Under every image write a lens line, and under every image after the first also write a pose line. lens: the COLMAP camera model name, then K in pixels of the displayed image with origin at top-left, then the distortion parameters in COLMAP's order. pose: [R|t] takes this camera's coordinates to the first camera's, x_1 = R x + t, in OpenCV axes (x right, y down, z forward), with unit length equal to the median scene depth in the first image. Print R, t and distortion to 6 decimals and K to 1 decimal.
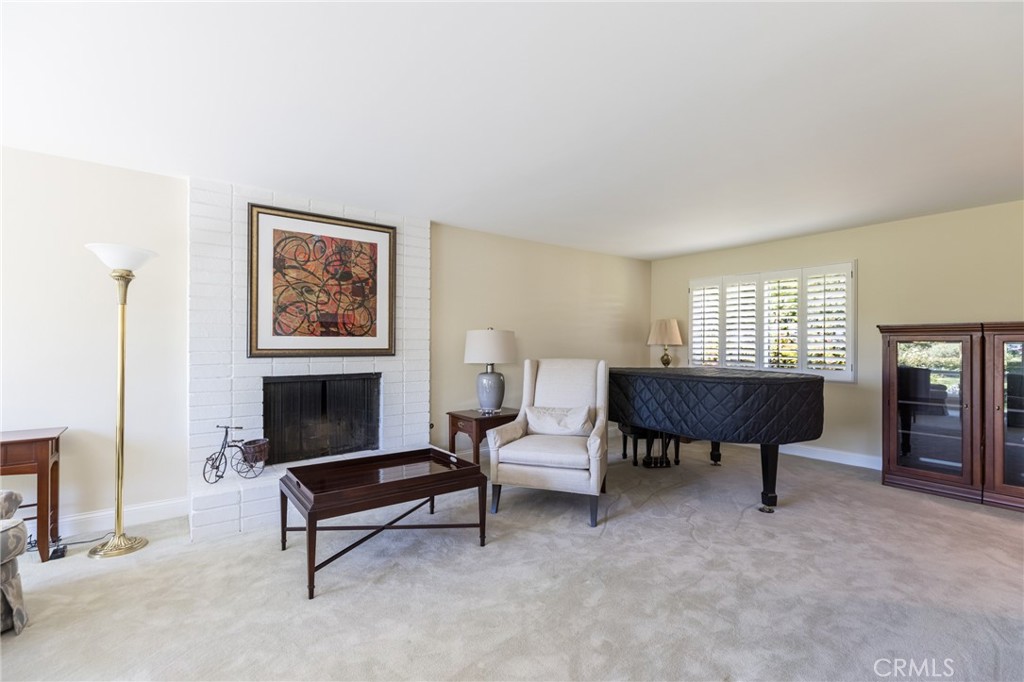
lens RADIAL K [[448.5, 0, 510.8], [0, 448.5, 338.7], [0, 0, 1]] dist [-0.000033, -0.000011]
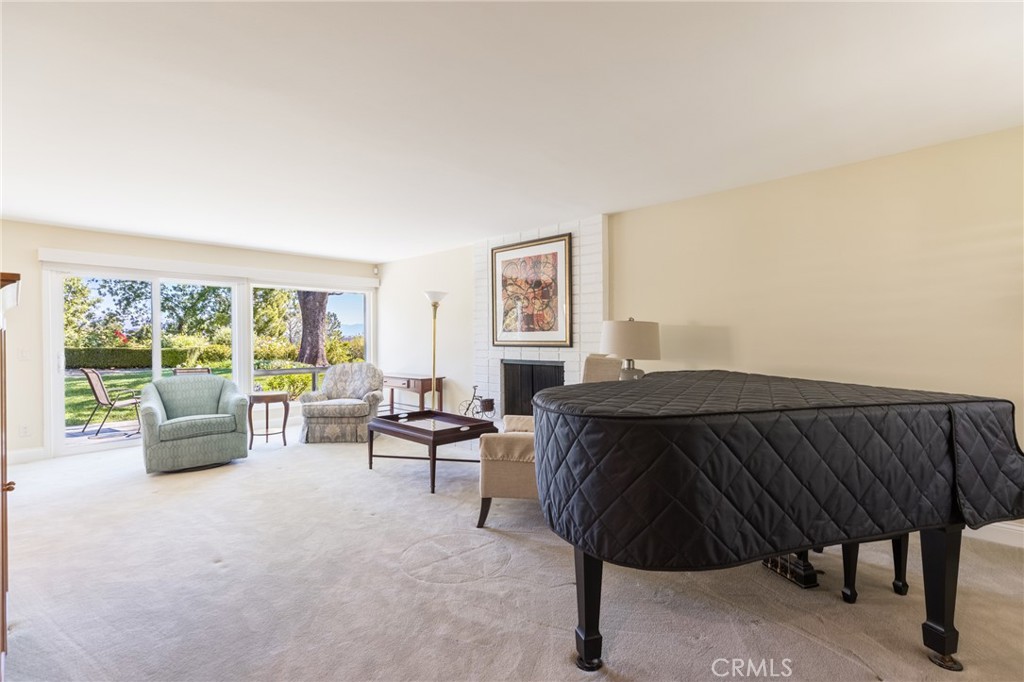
lens RADIAL K [[448.5, 0, 510.6], [0, 448.5, 342.7], [0, 0, 1]] dist [-0.000033, -0.000011]
pose [[0.178432, -0.001771, -0.983951, 0.875727], [0.003538, 0.999993, -0.001159, 0.028323], [0.983946, -0.003274, 0.178437, 0.699495]]
